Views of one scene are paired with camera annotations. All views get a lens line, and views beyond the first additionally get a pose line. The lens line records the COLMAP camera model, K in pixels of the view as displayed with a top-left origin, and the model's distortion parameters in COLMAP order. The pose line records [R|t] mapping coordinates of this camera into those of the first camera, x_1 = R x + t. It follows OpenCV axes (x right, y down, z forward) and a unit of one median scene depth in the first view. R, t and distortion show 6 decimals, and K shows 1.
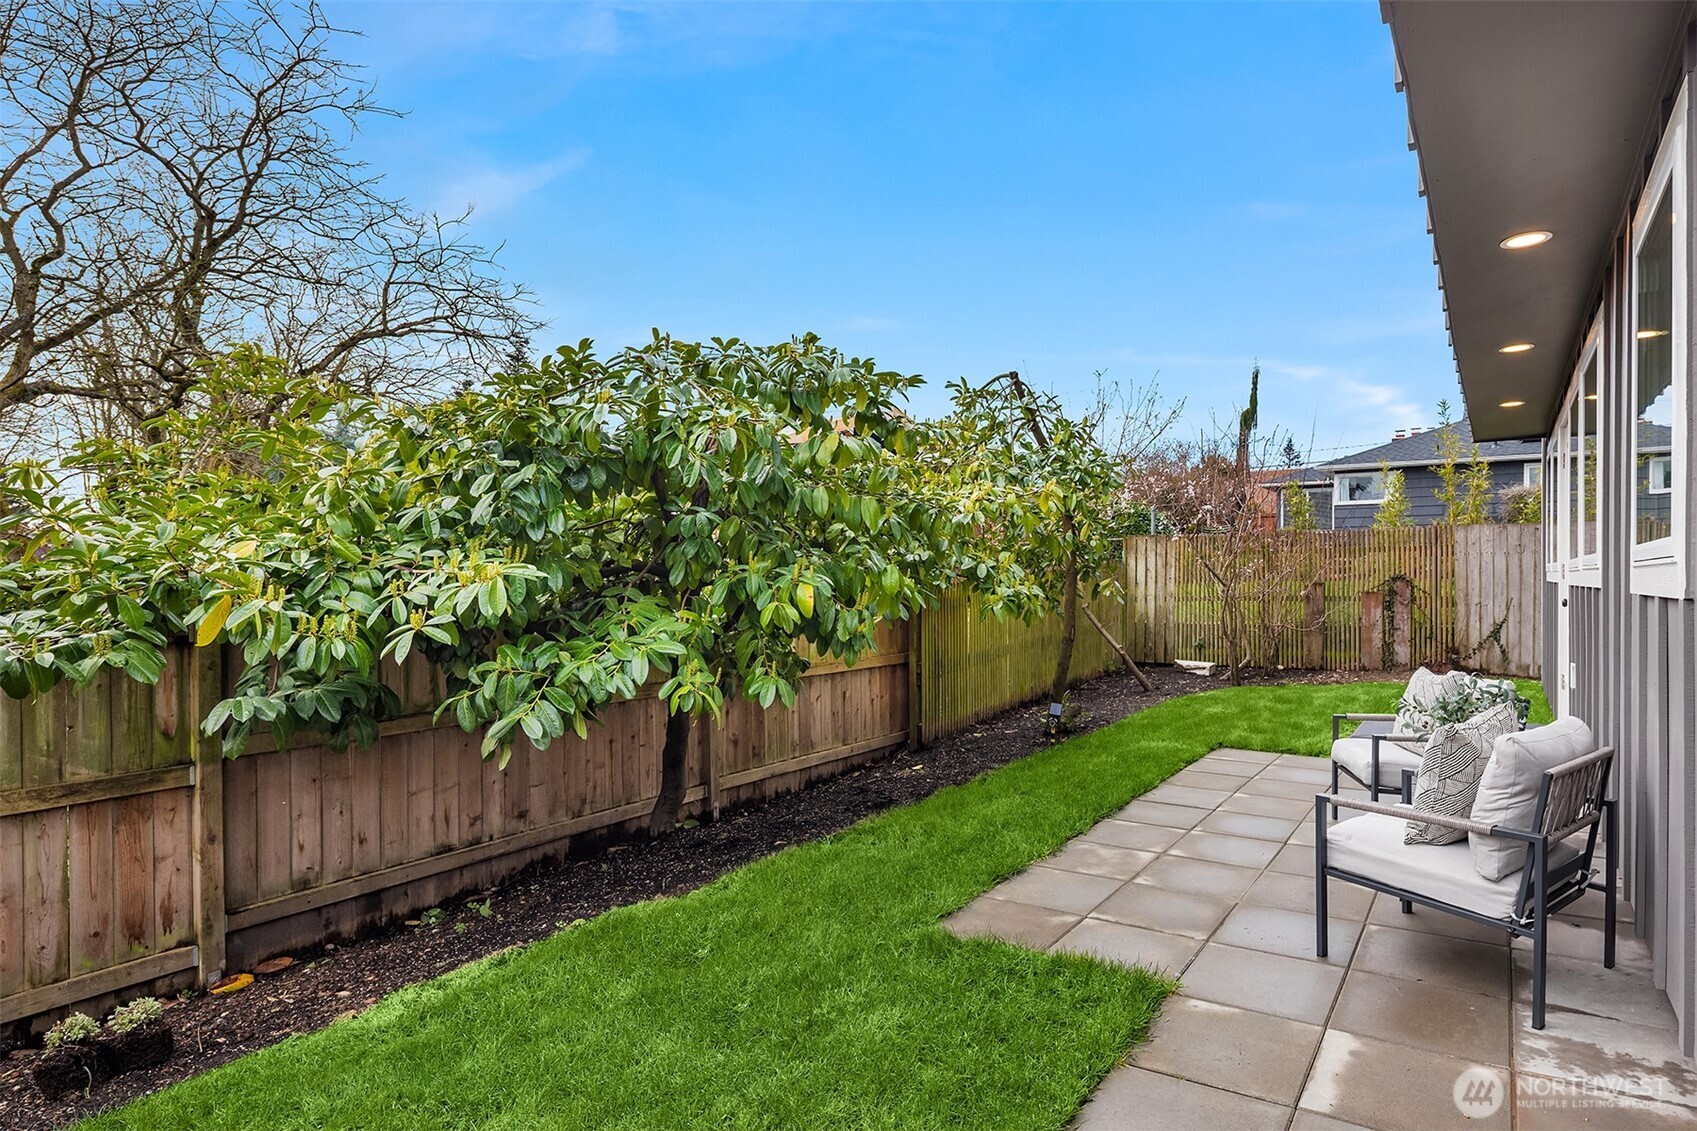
lens RADIAL K [[976.3, 0, 852.4], [0, 976.3, 540.5], [0, 0, 1]] dist [0.002198, -0.001935]
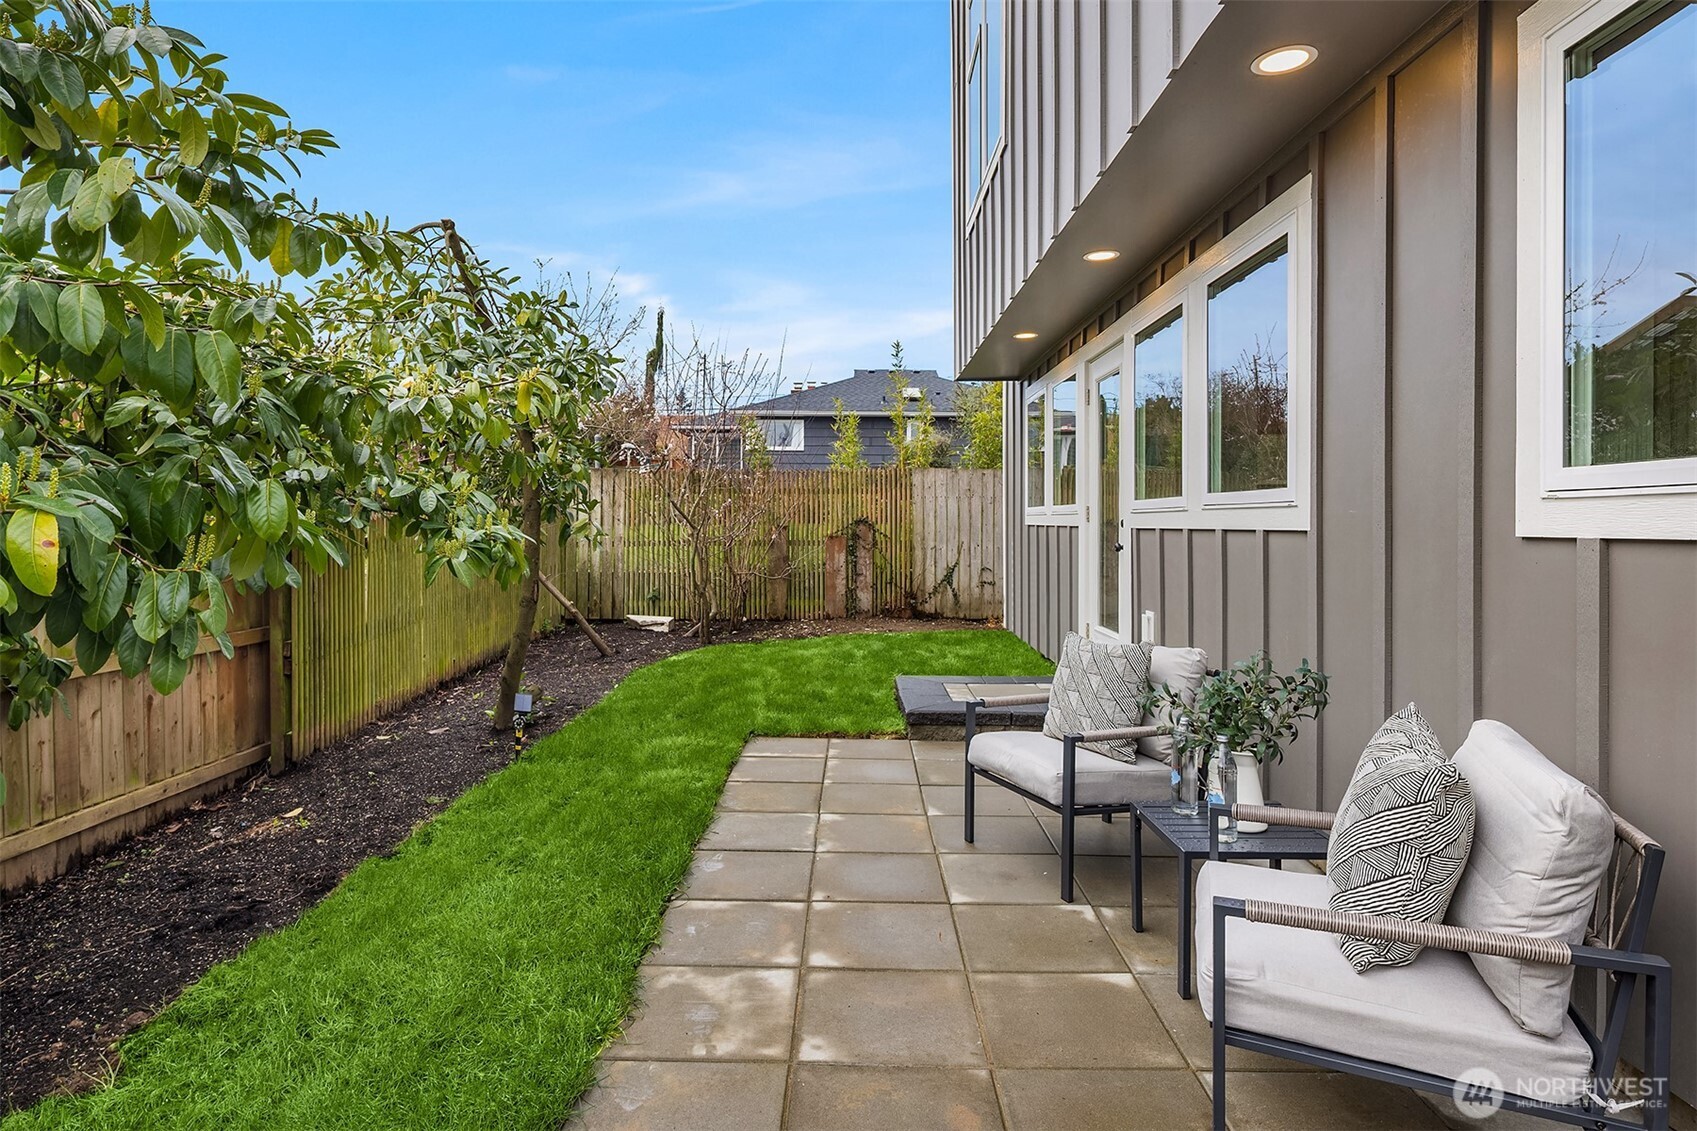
lens RADIAL K [[976.3, 0, 852.4], [0, 976.3, 540.5], [0, 0, 1]] dist [0.002198, -0.001935]
pose [[0.815641, -0.001660, 0.578556, -0.003211], [-0.031444, 0.998391, 0.047194, 0.014095], [-0.577703, -0.056685, 0.814276, 0.258765]]
